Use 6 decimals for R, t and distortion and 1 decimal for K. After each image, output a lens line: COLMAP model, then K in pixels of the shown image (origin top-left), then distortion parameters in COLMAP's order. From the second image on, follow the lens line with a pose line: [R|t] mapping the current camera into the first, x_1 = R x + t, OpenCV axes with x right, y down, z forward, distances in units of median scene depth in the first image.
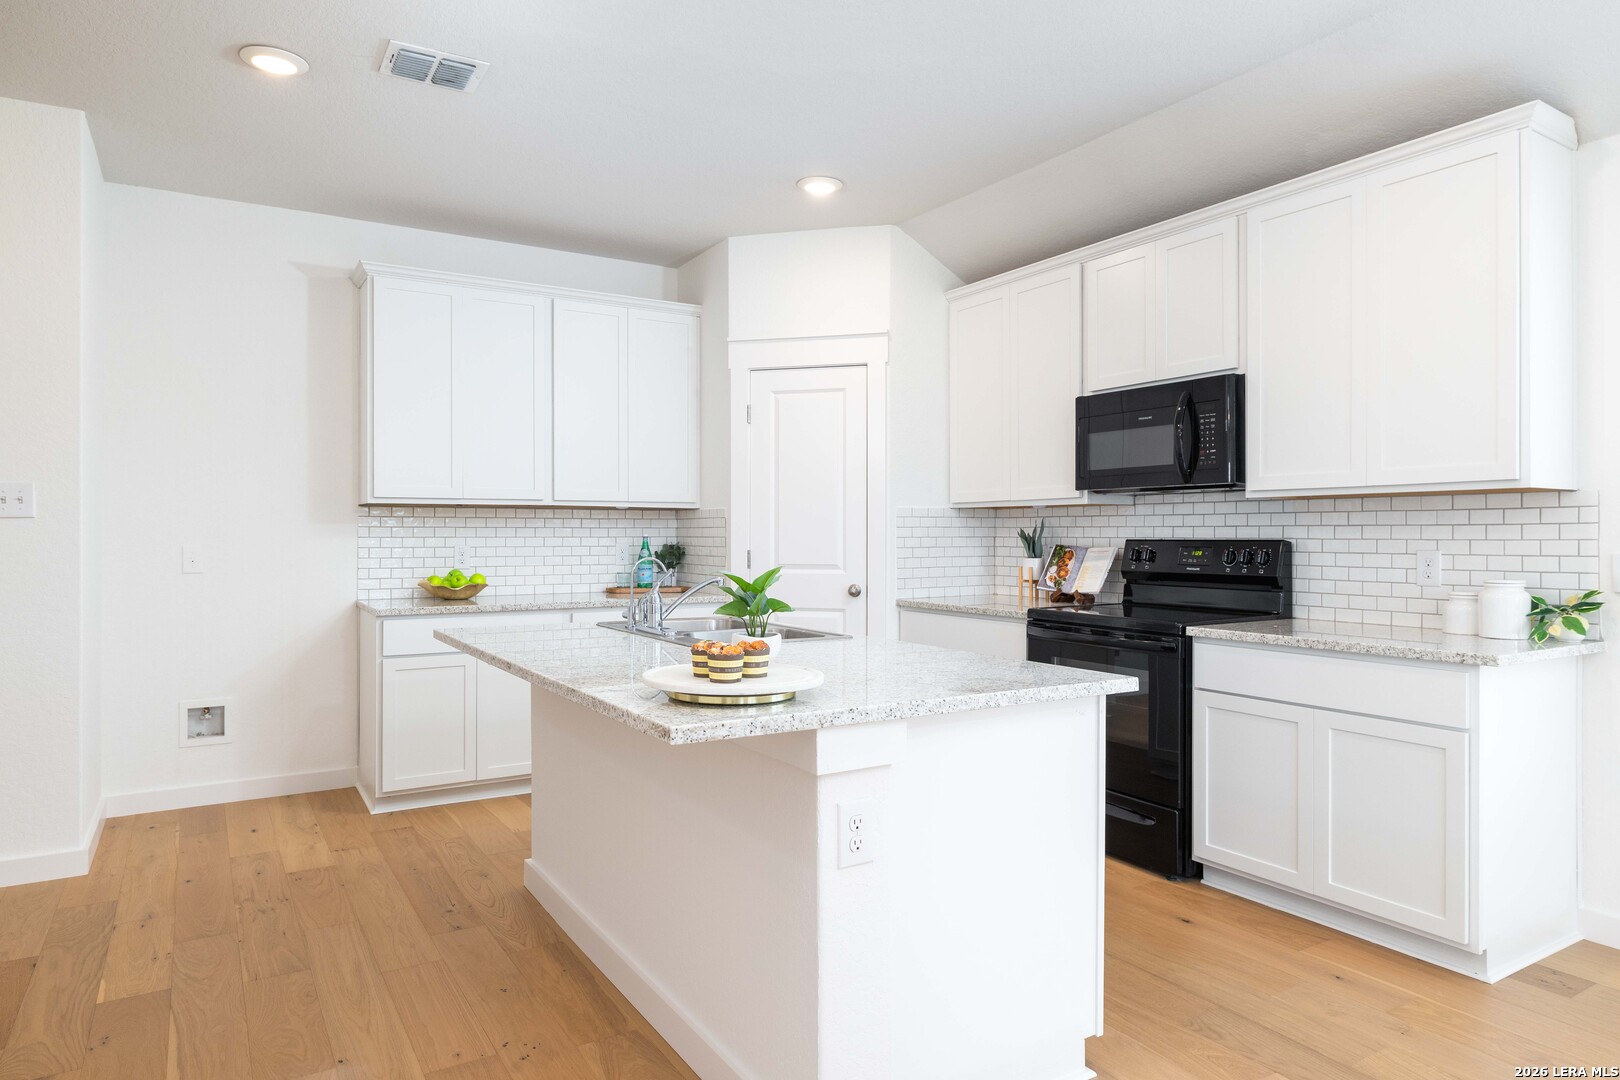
lens RADIAL K [[983.7, 0, 812.4], [0, 983.7, 528.2], [0, 0, 1]] dist [0.000975, 0.001502]
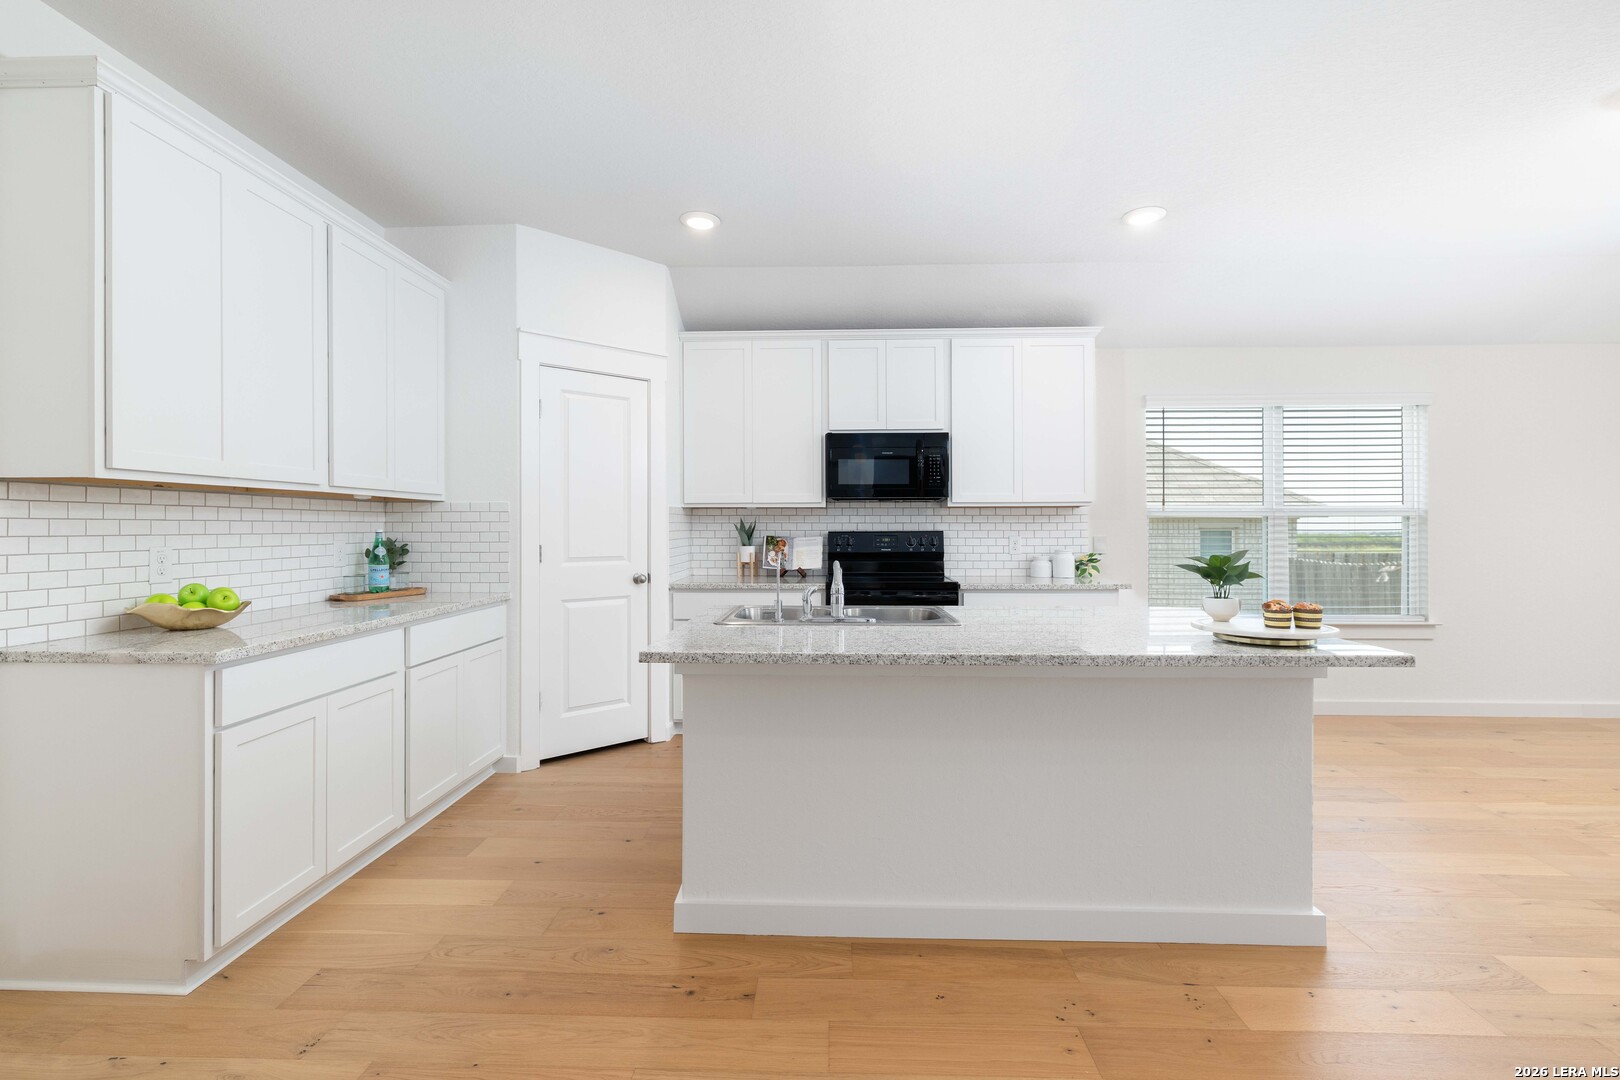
lens RADIAL K [[705.5, 0, 802.6], [0, 705.5, 523.7], [0, 0, 1]] dist [-0.003179, 0.000987]
pose [[0.558121, 0.003035, 0.829754, -0.614238], [-0.002897, 0.999994, -0.001709, 0.001504], [-0.829754, -0.001450, 0.558127, 0.459012]]
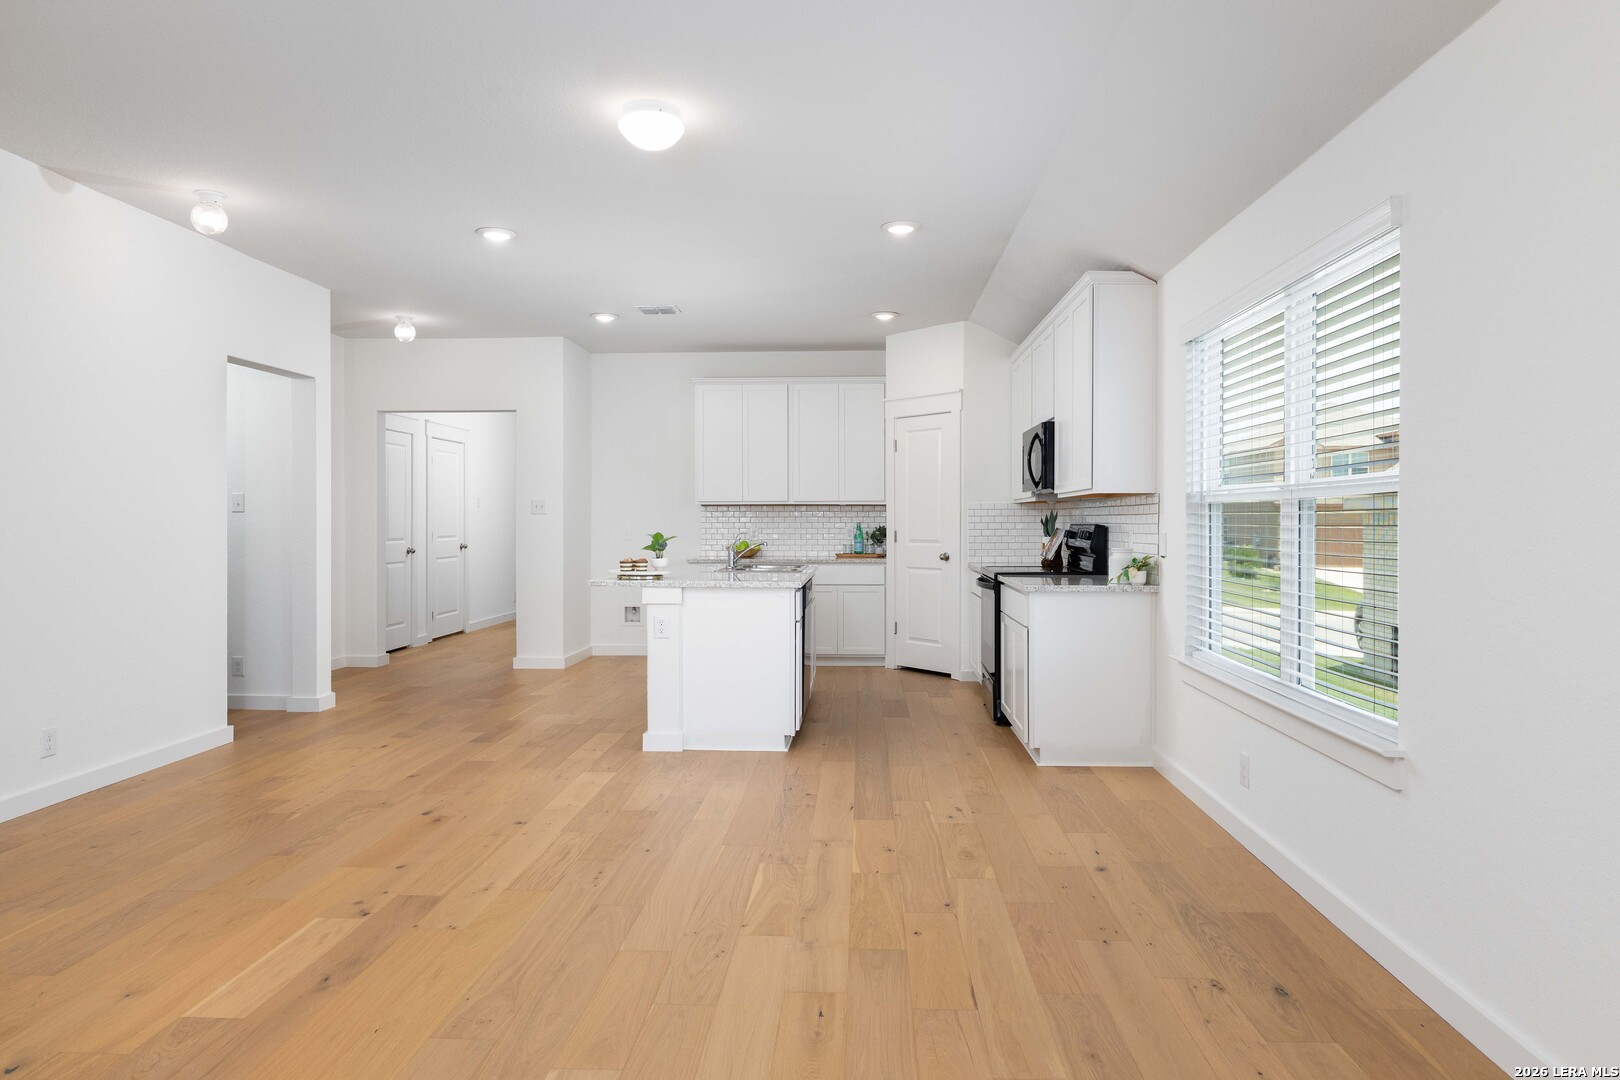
lens RADIAL K [[983.7, 0, 812.7], [0, 983.7, 524.5], [0, 0, 1]] dist [0.000975, 0.001502]
pose [[0.822133, 0.001071, -0.569295, 0.889545], [0.004413, 0.999956, 0.008253, -0.001745], [0.569279, -0.009297, 0.822092, -0.474470]]
